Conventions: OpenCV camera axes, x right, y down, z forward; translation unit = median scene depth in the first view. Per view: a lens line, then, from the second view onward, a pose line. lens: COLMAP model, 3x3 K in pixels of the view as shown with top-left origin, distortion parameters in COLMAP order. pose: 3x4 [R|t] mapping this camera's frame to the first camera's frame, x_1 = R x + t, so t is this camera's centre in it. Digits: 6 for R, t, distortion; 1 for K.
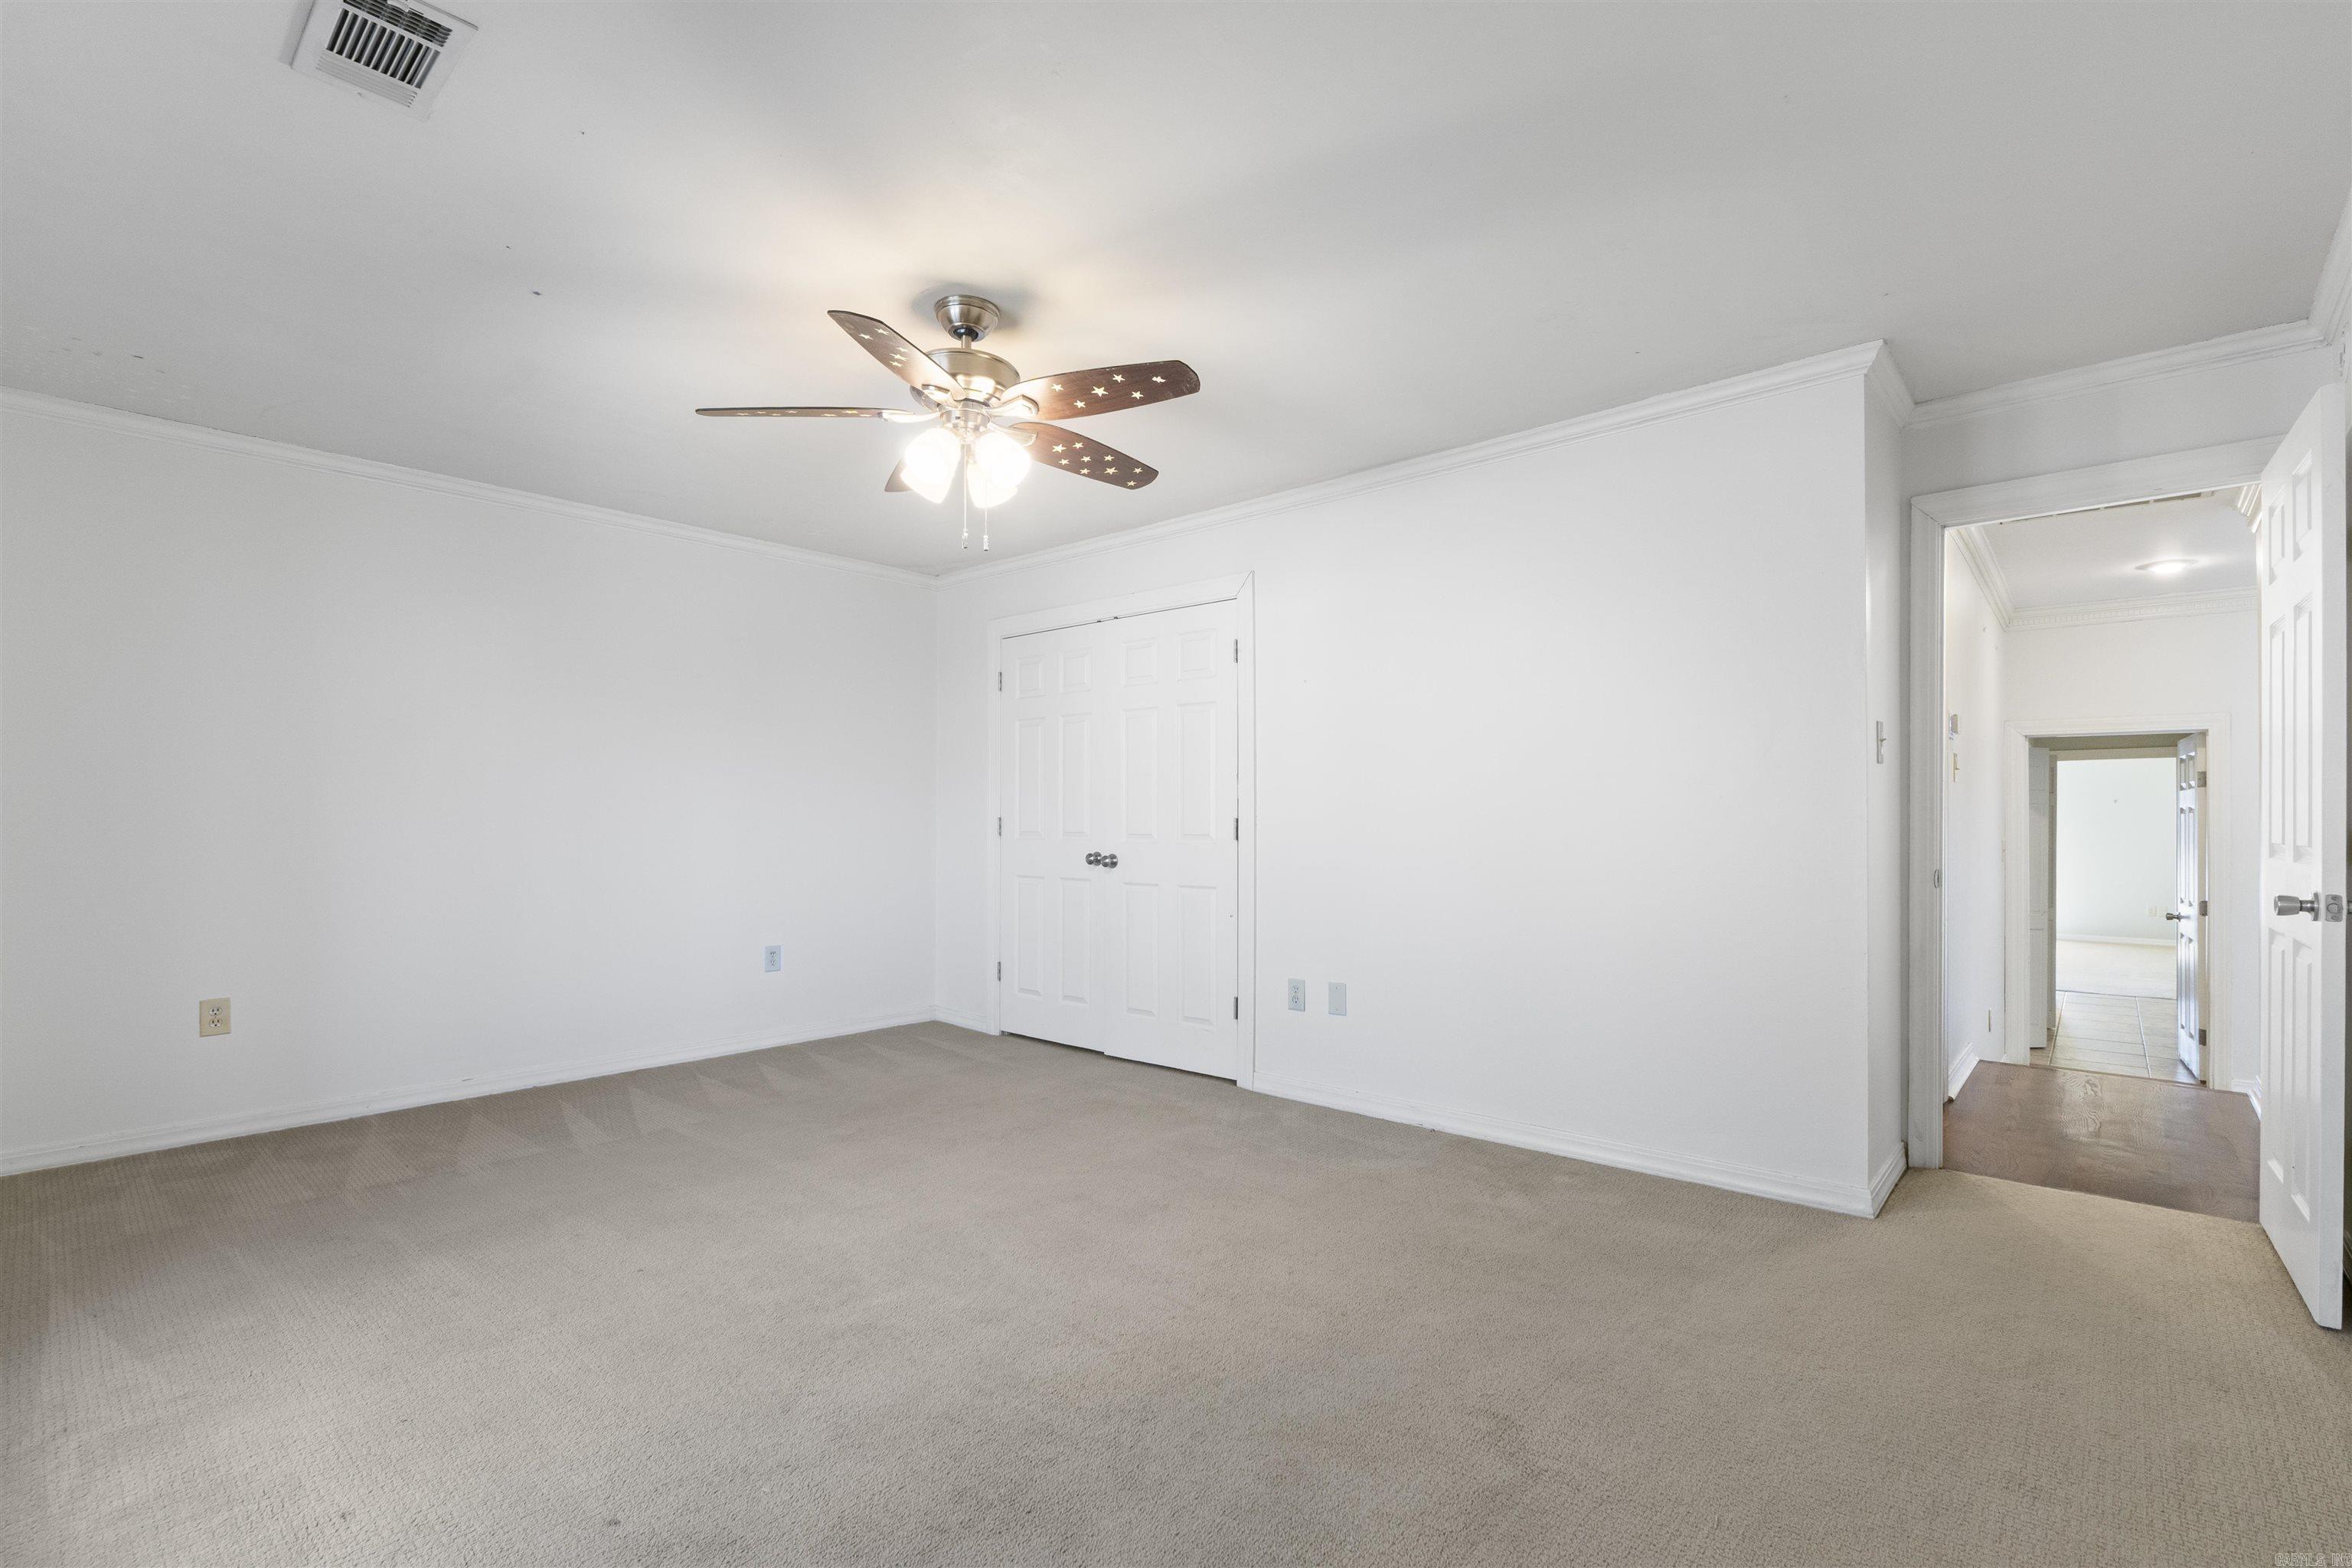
lens RADIAL K [[1054.0, 0, 1170.5], [0, 1054.0, 822.2], [0, 0, 1]] dist [-0.000752, -0.000295]
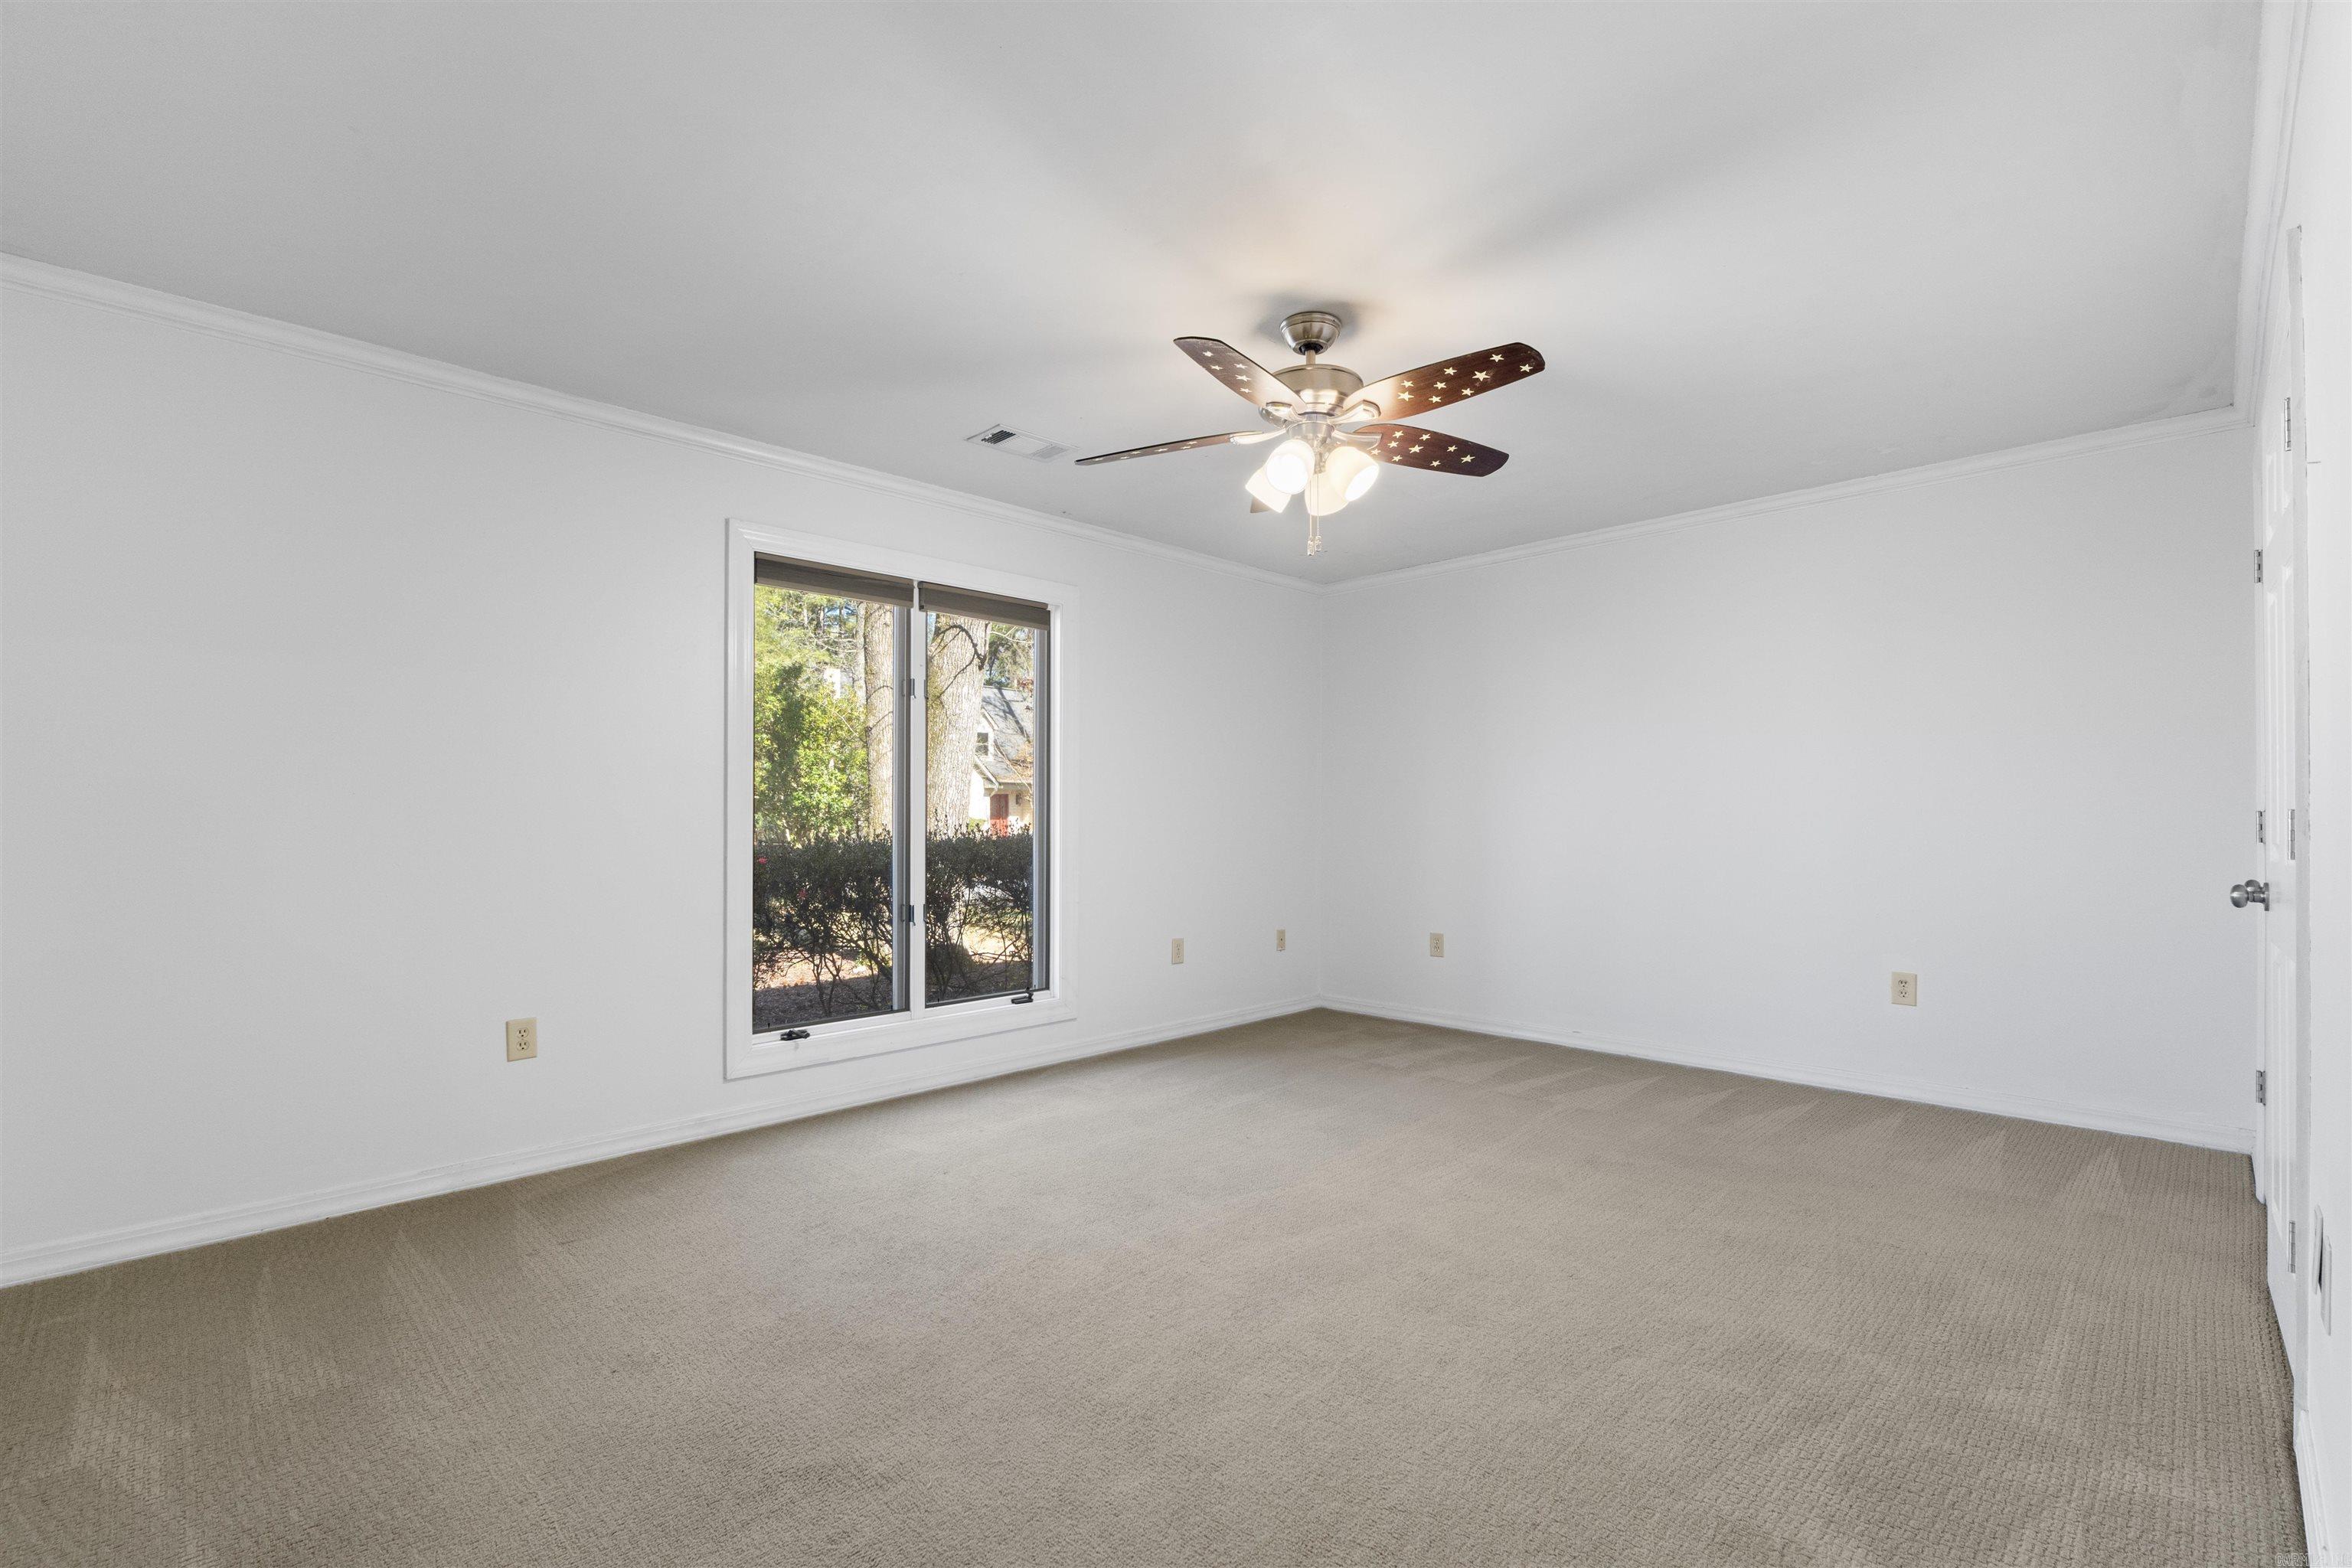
lens RADIAL K [[1039.0, 0, 1176.3], [0, 1039.0, 805.5], [0, 0, 1]] dist [0.000142, 0.000099]
pose [[-0.038022, -0.011888, -0.999206, 0.616881], [-0.003025, 0.999926, -0.011782, 0.001210], [0.999272, 0.002574, -0.038055, 0.673213]]
